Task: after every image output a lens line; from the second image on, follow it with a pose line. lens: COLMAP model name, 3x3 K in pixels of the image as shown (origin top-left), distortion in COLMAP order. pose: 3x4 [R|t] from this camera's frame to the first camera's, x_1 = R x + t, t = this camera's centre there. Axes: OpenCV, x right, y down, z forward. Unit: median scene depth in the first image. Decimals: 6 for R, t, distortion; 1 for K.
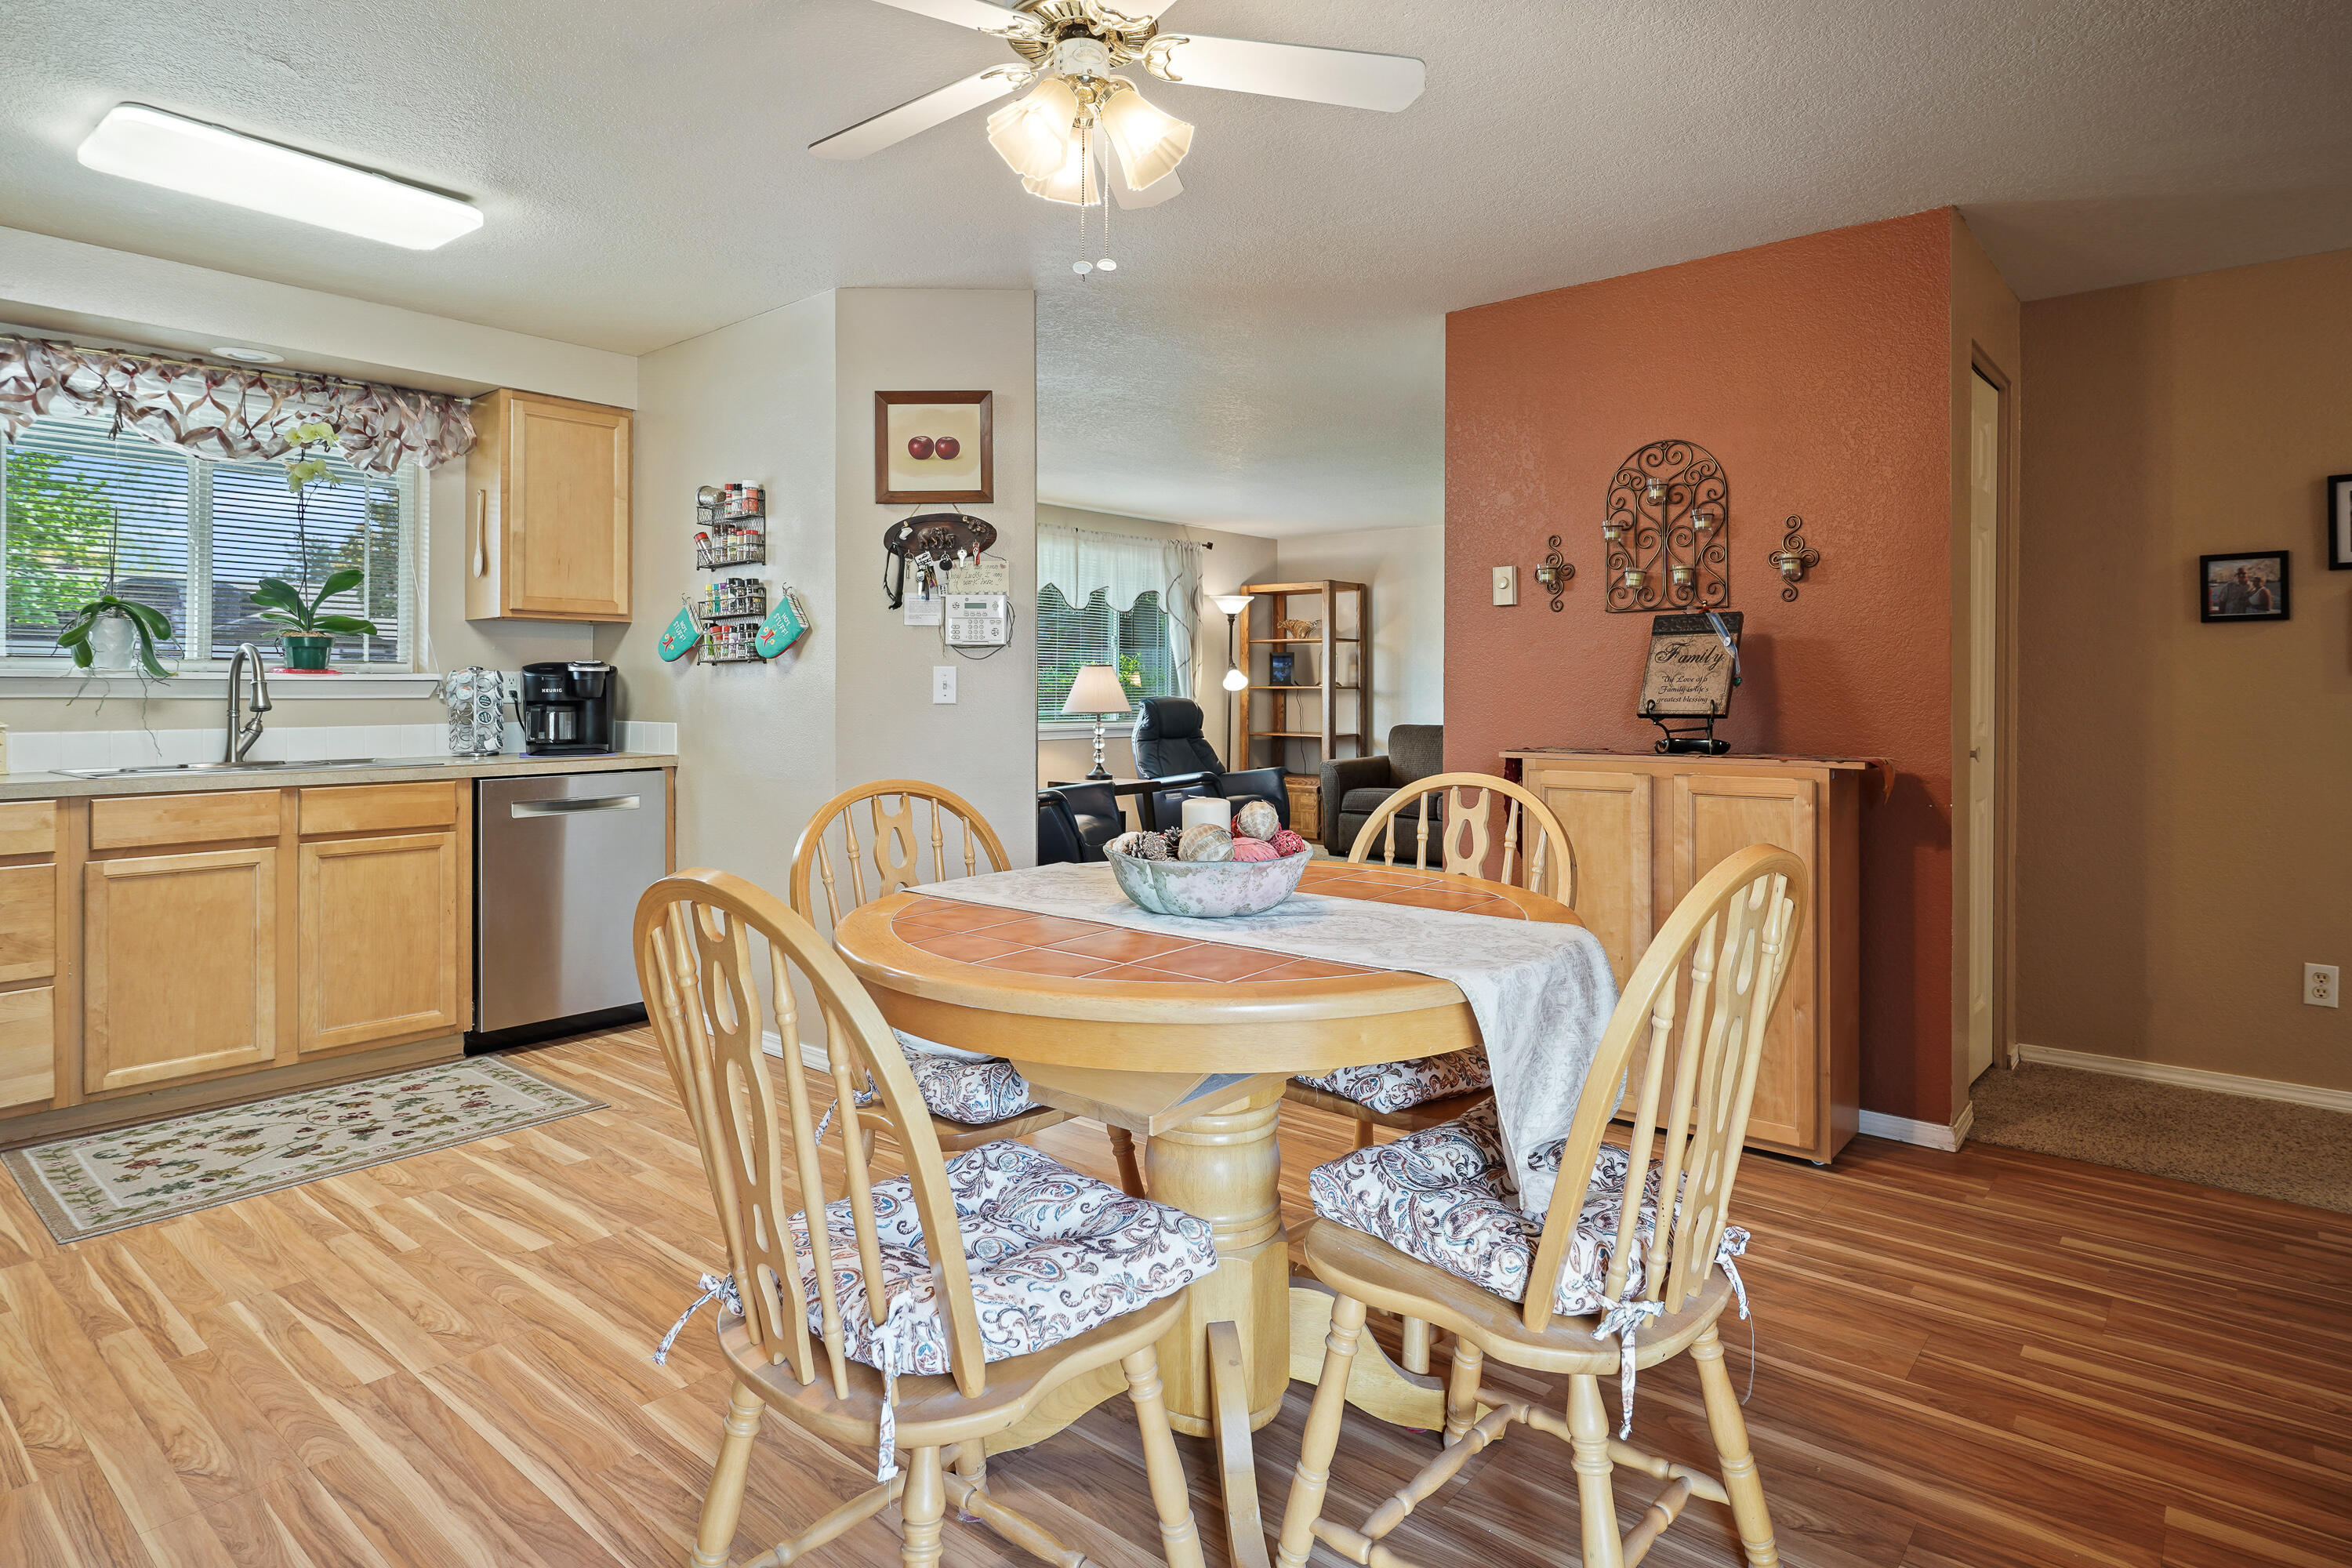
lens RADIAL K [[1293.4, 0, 1174.1], [0, 1293.4, 695.3], [0, 0, 1]] dist [-0.002360, 0.006916]
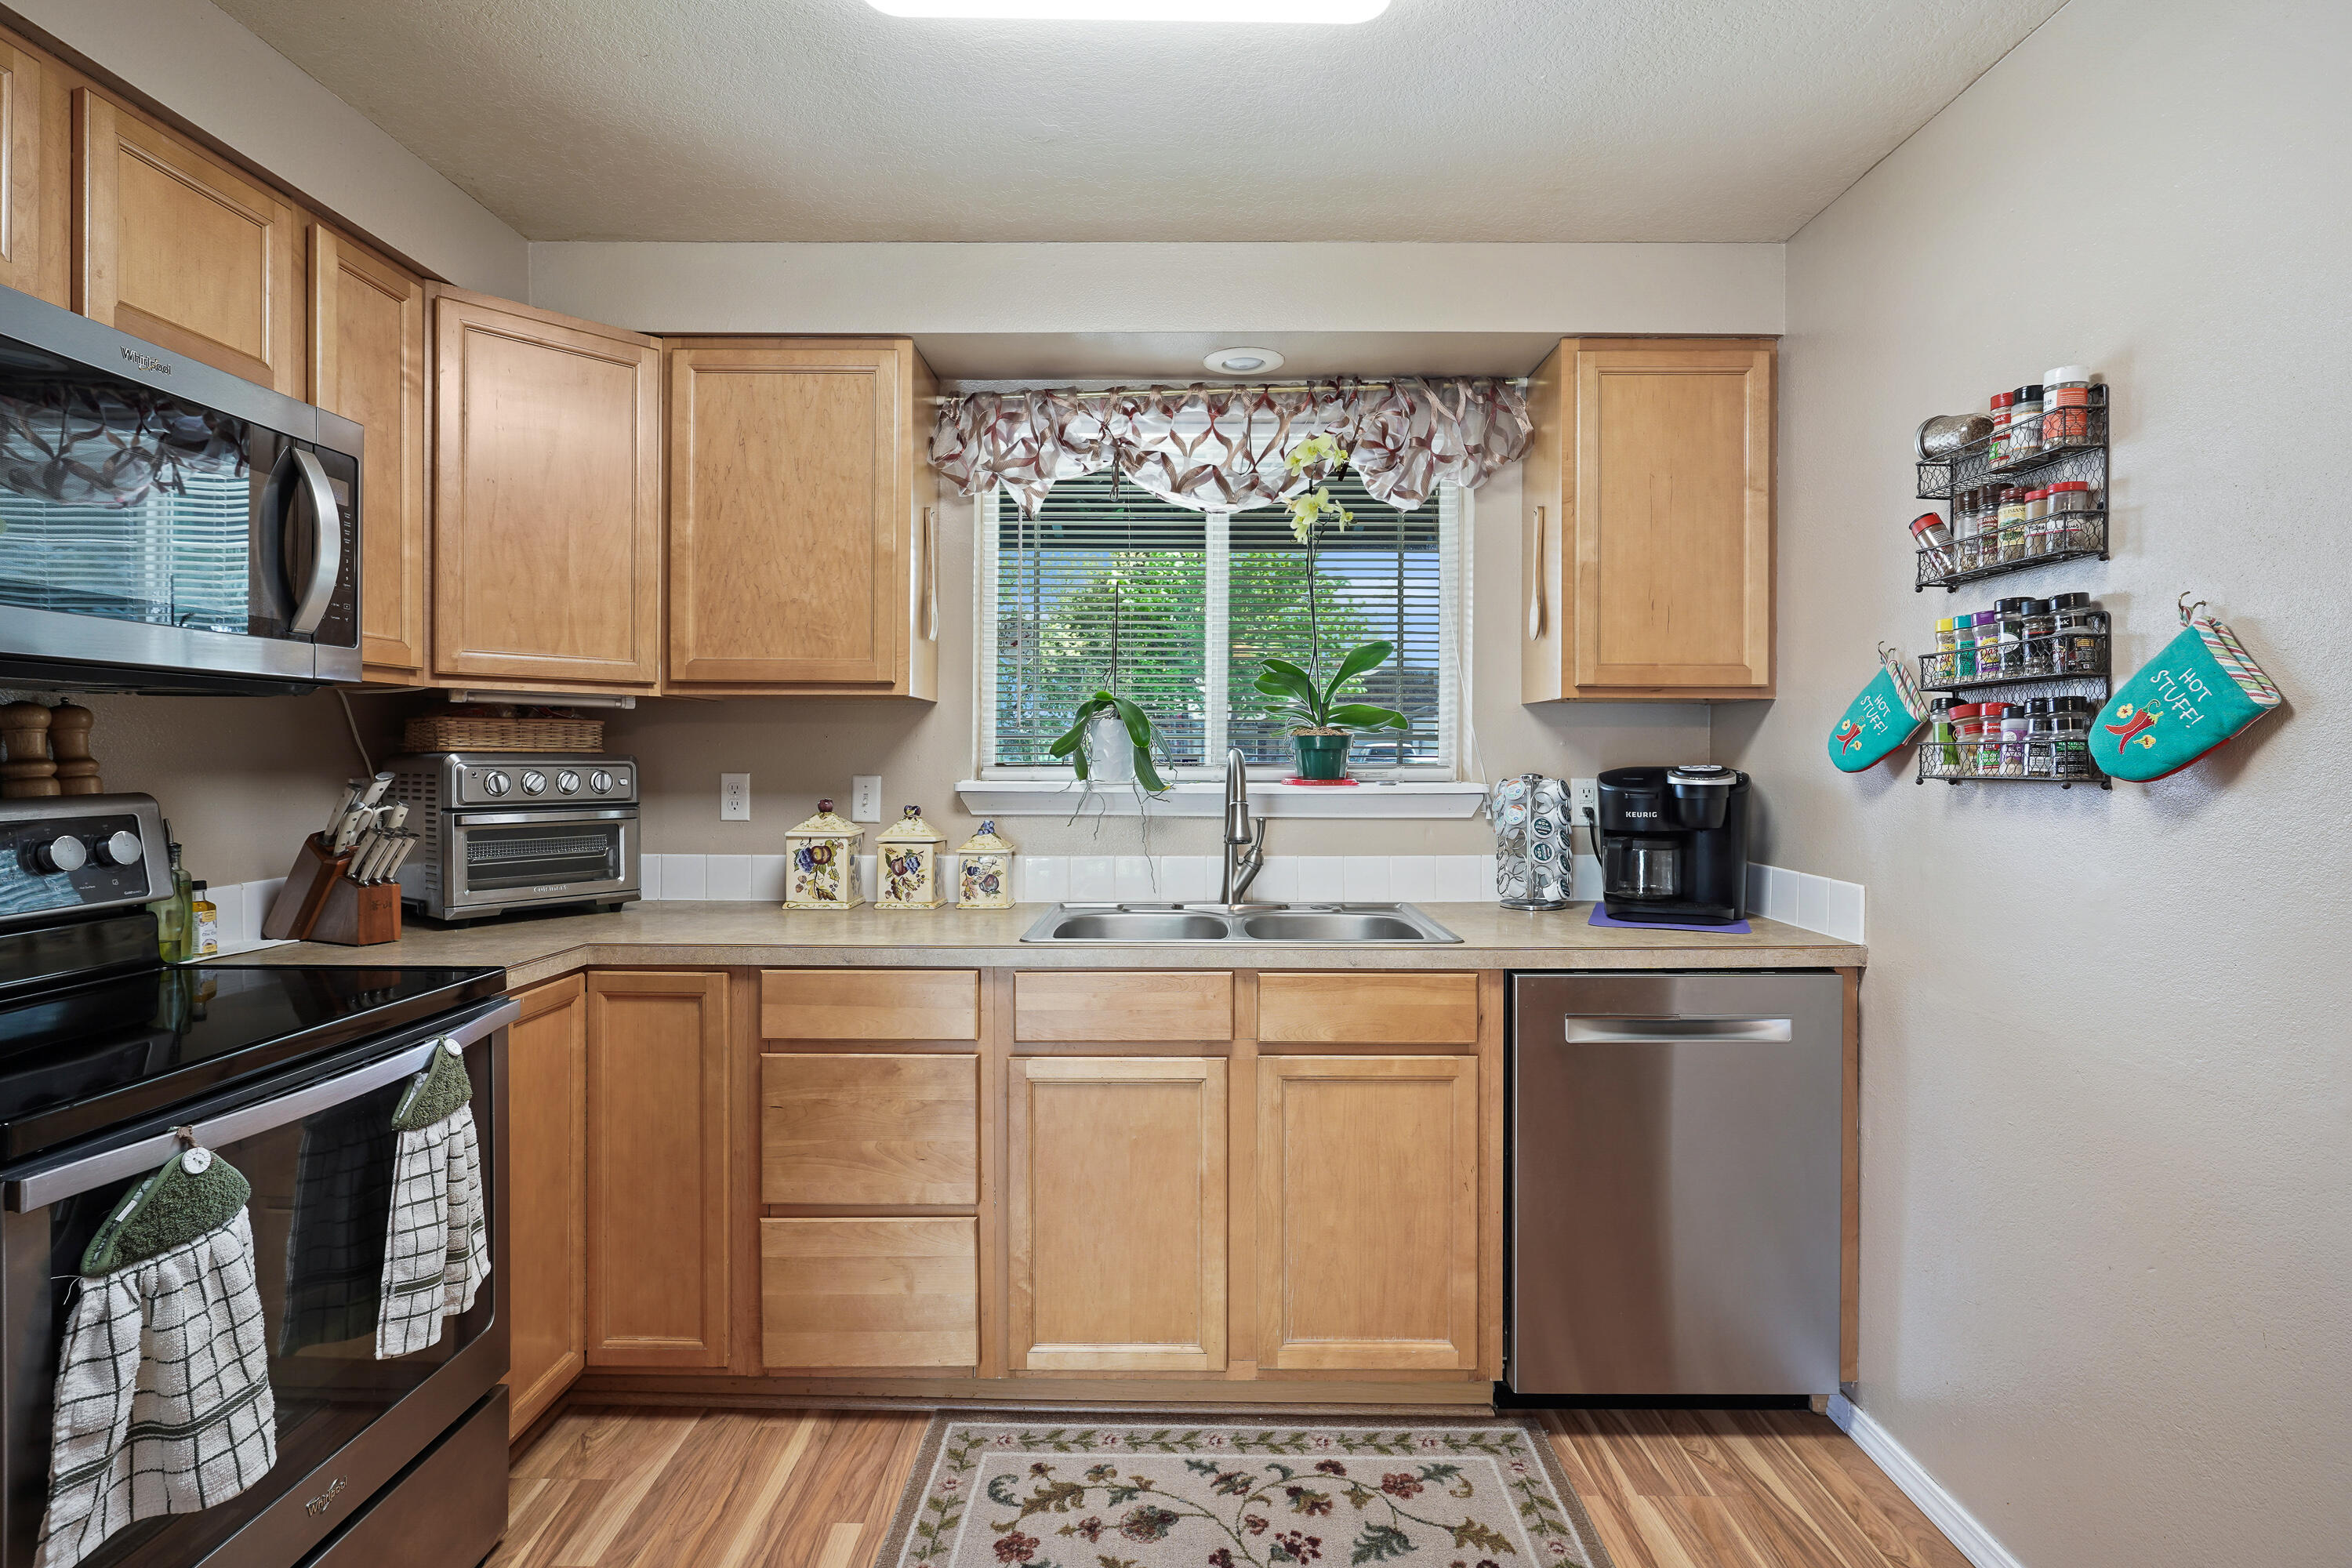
lens RADIAL K [[1155.2, 0, 1158.4], [0, 1155.2, 750.1], [0, 0, 1]] dist [-0.011679, 0.000794]
pose [[0.639703, 0.001094, -0.768621, -0.207904], [-0.003702, 0.999992, -0.001658, -0.033097], [0.768613, 0.003906, 0.639702, 0.476016]]
